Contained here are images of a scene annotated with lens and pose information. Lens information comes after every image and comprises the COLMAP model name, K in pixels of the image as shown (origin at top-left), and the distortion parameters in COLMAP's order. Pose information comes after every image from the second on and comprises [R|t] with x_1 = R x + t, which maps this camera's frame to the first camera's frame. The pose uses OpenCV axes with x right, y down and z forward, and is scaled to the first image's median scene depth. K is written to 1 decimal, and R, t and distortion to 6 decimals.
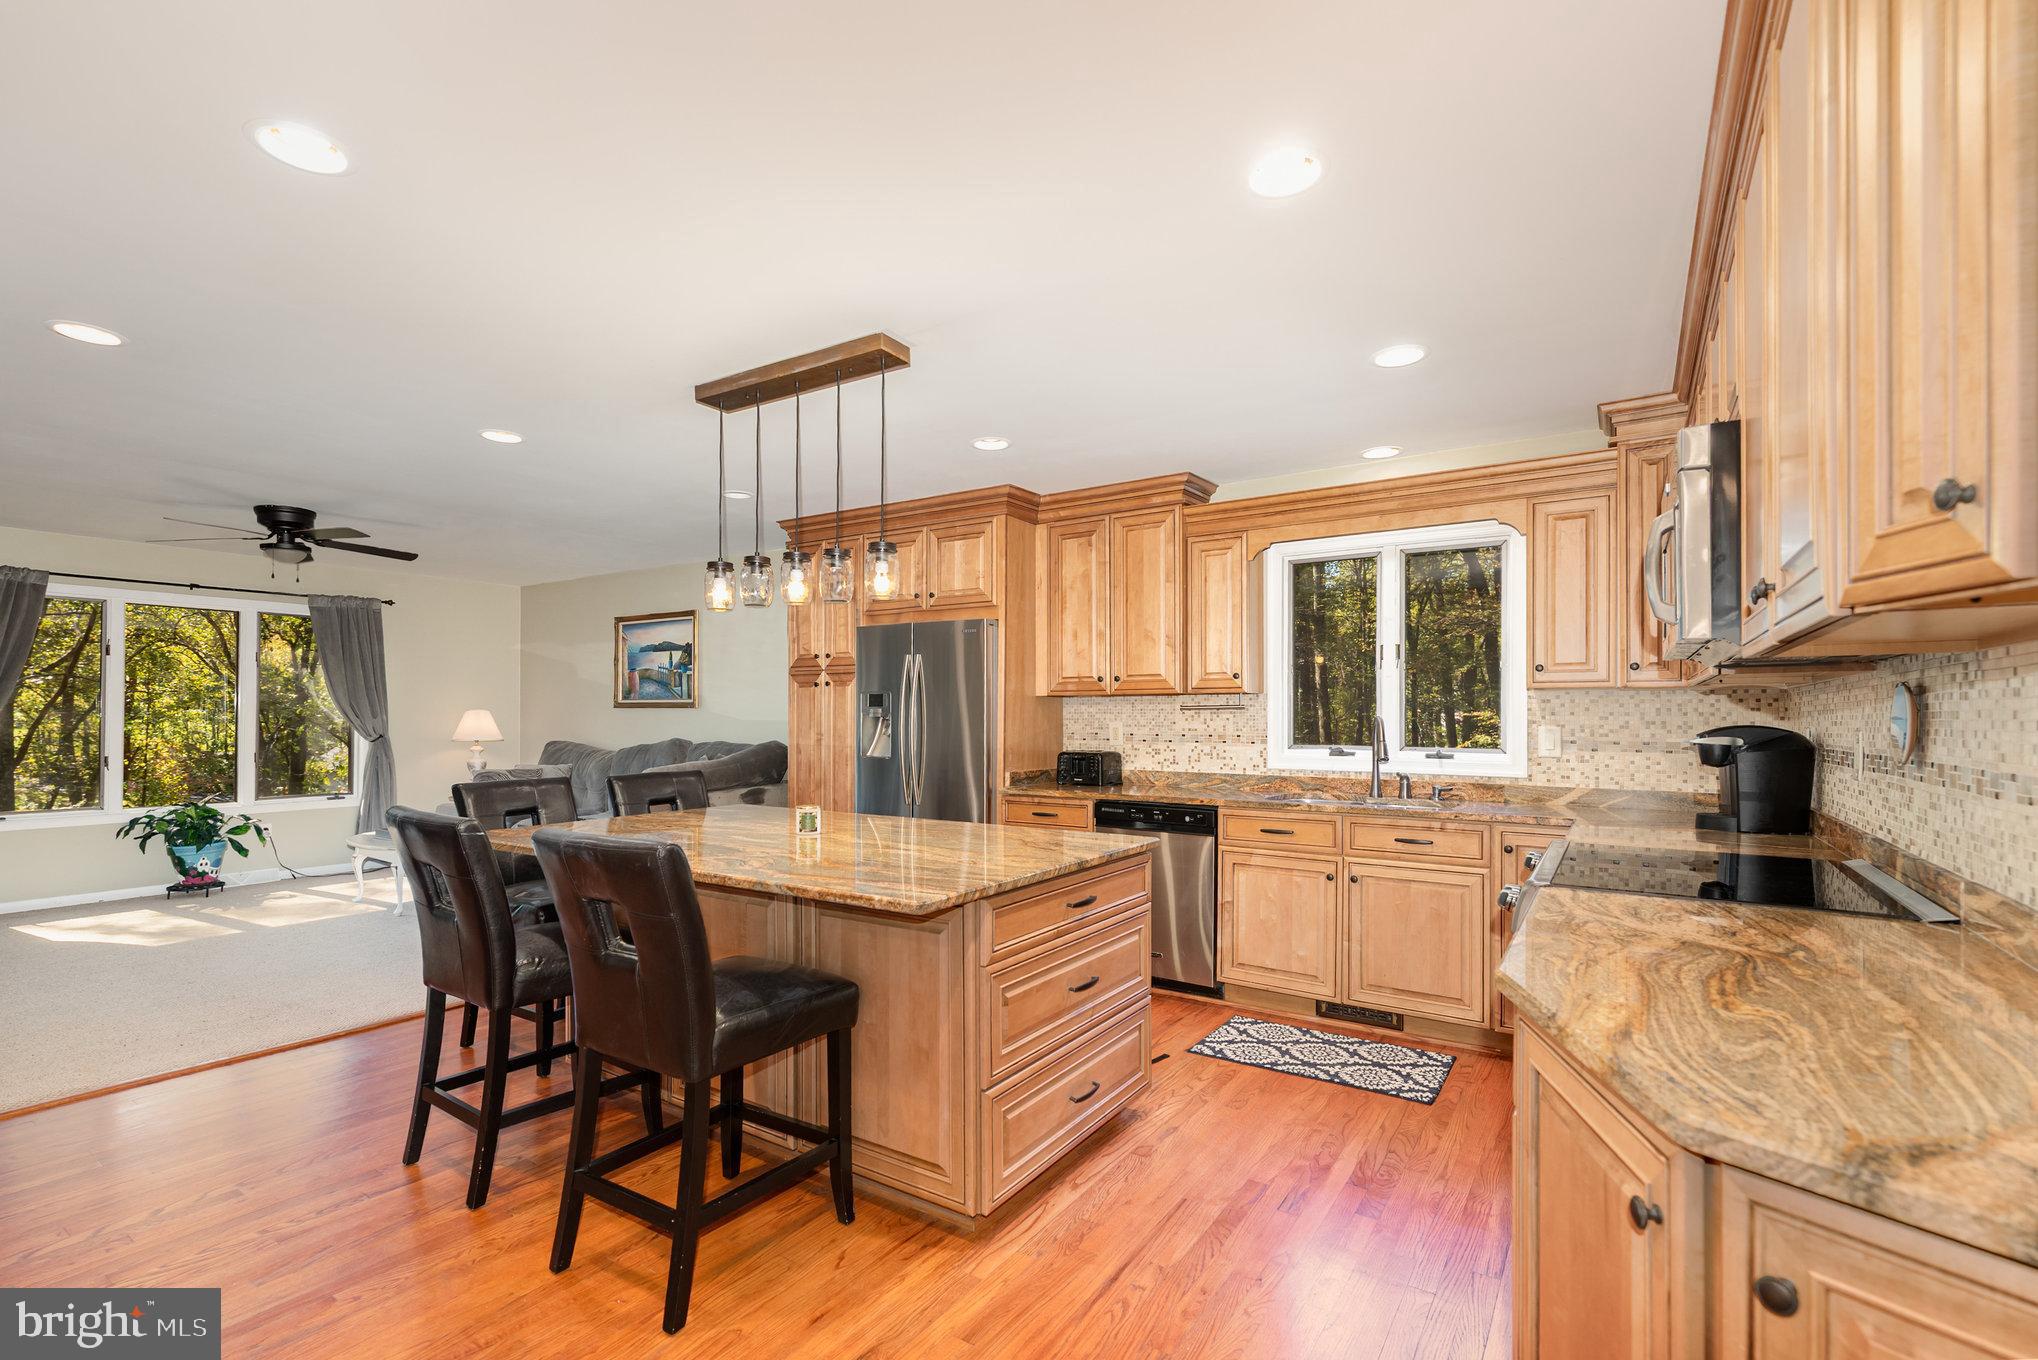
lens RADIAL K [[883.0, 0, 974.2], [0, 883.0, 713.3], [0, 0, 1]] dist [-0.001675, 0.000716]
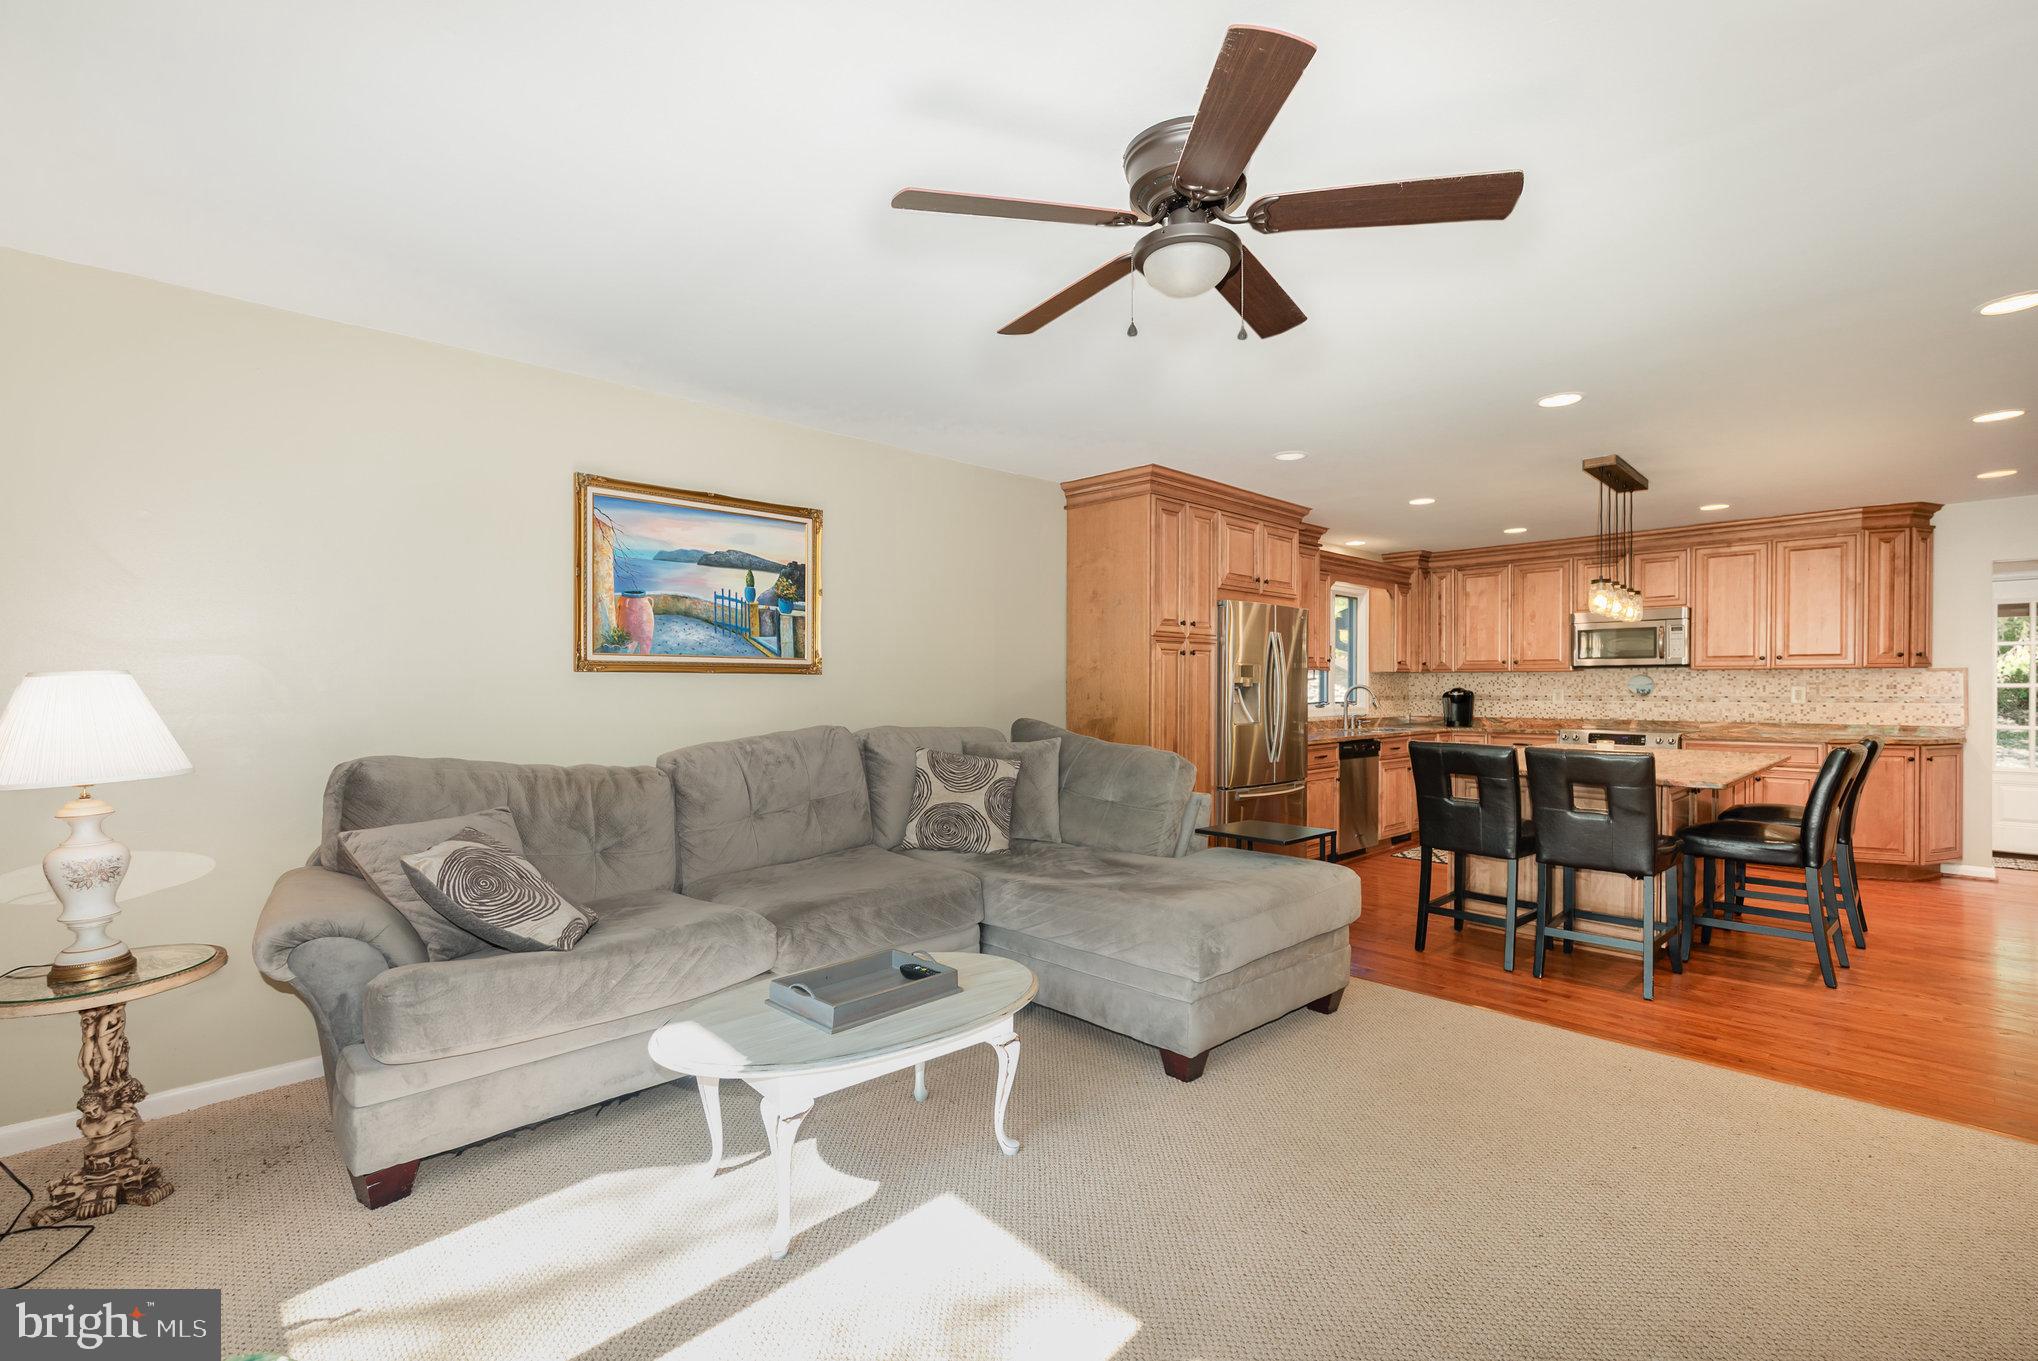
lens RADIAL K [[883.0, 0, 1063.6], [0, 883.0, 682.6], [0, 0, 1]] dist [-0.001675, 0.000716]
pose [[0.202020, 0.001494, 0.979380, -1.393535], [0.002051, 0.999996, -0.001949, 0.001553], [-0.979379, 0.002403, 0.202017, 1.154790]]
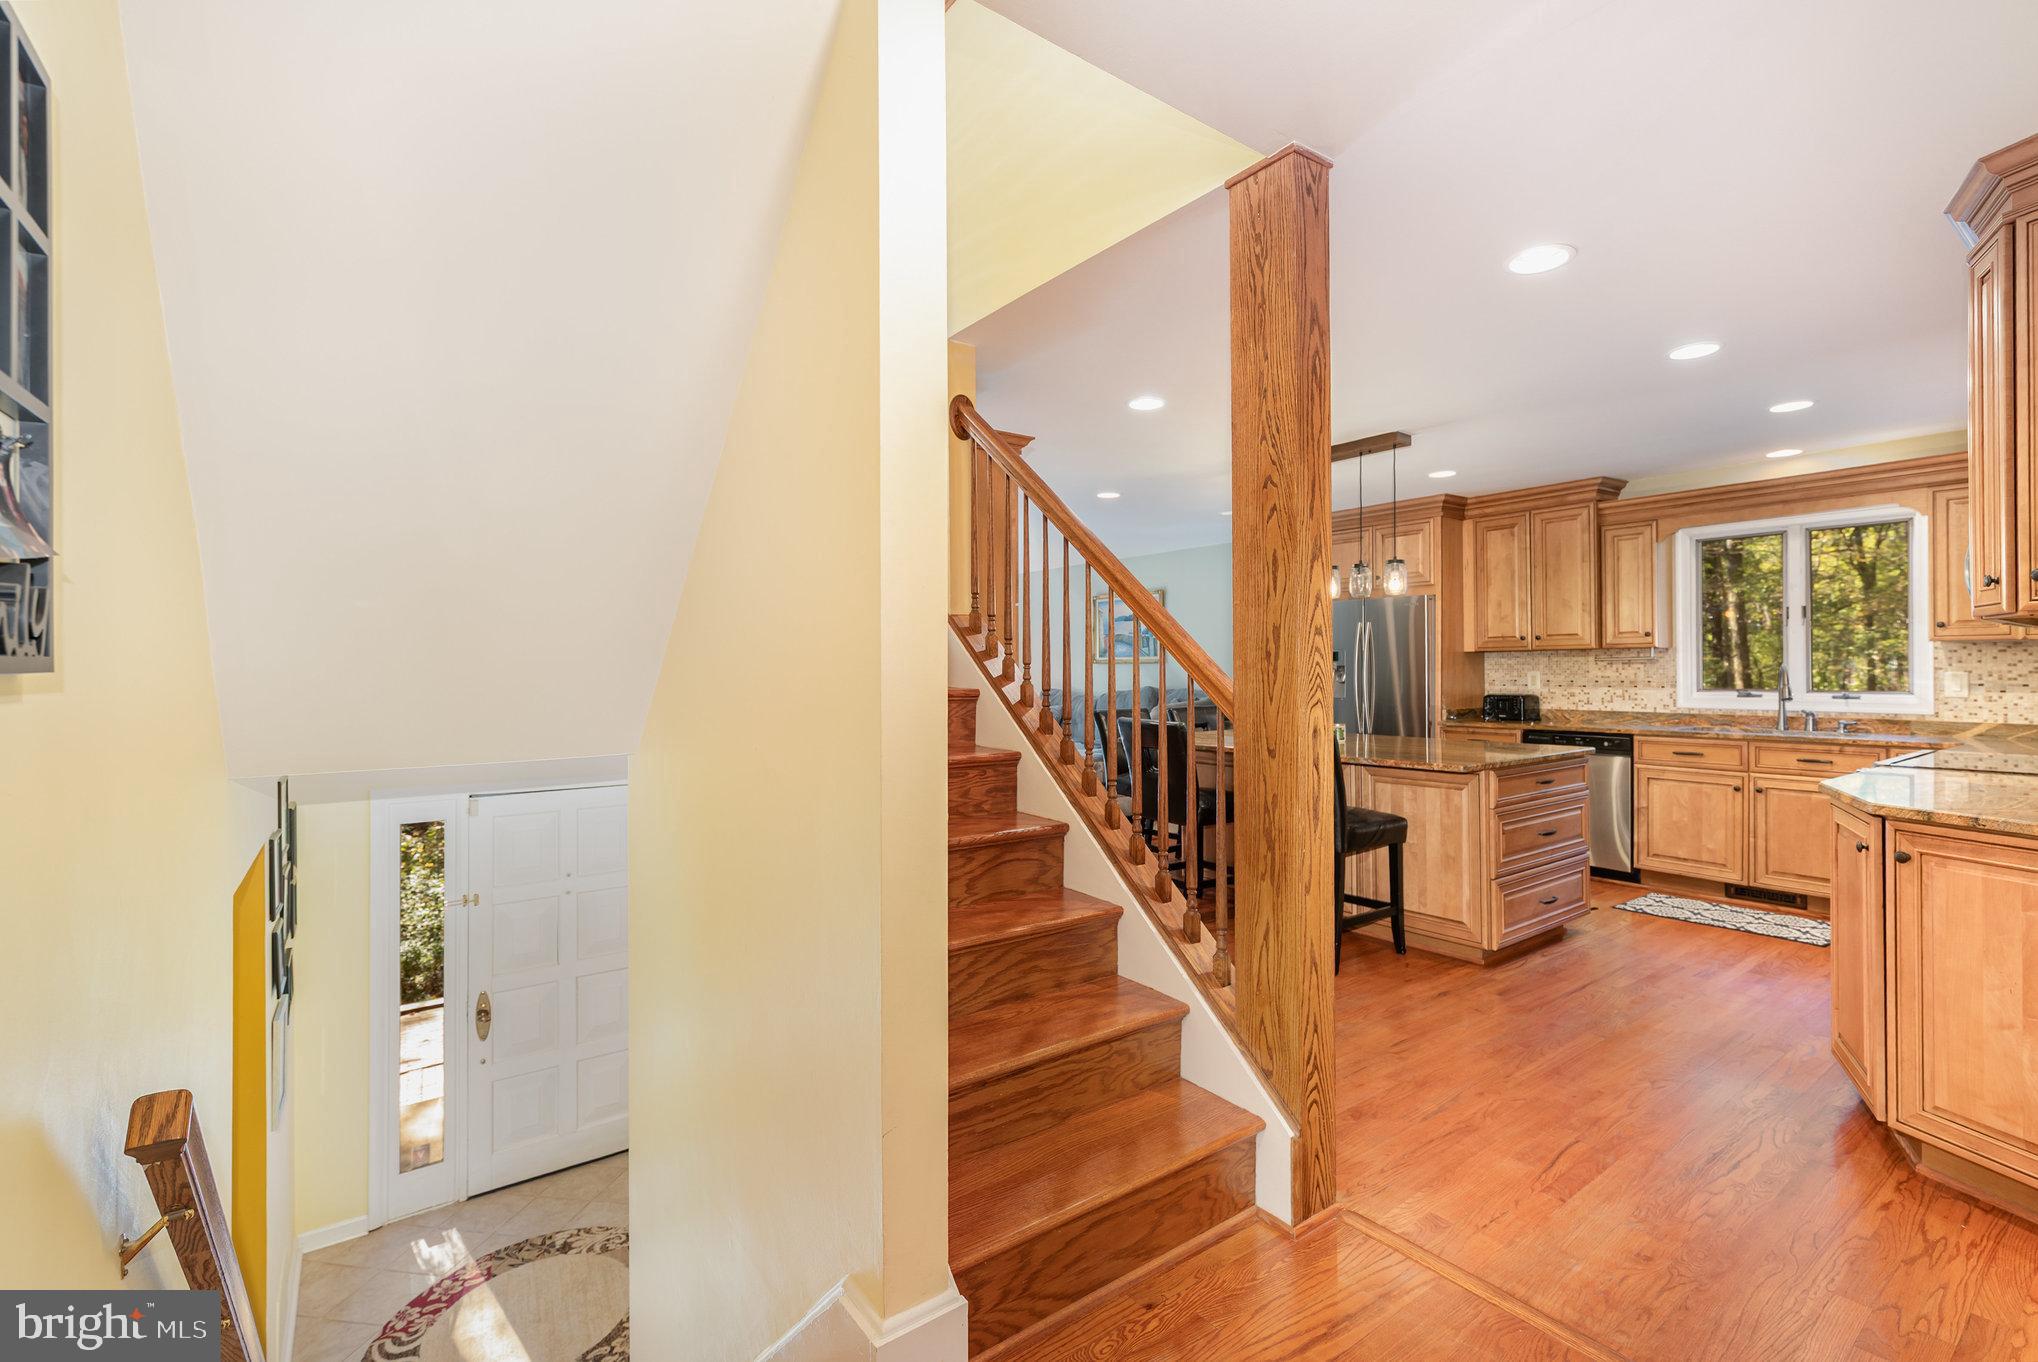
lens RADIAL K [[858.0, 0, 1013.4], [0, 858.0, 667.2], [0, 0, 1]] dist [-0.000842, -0.002904]
pose [[0.946600, -0.007398, -0.322325, -0.170901], [0.007147, 0.999973, -0.001963, 0.001021], [0.322331, -0.000445, 0.946627, -0.463873]]
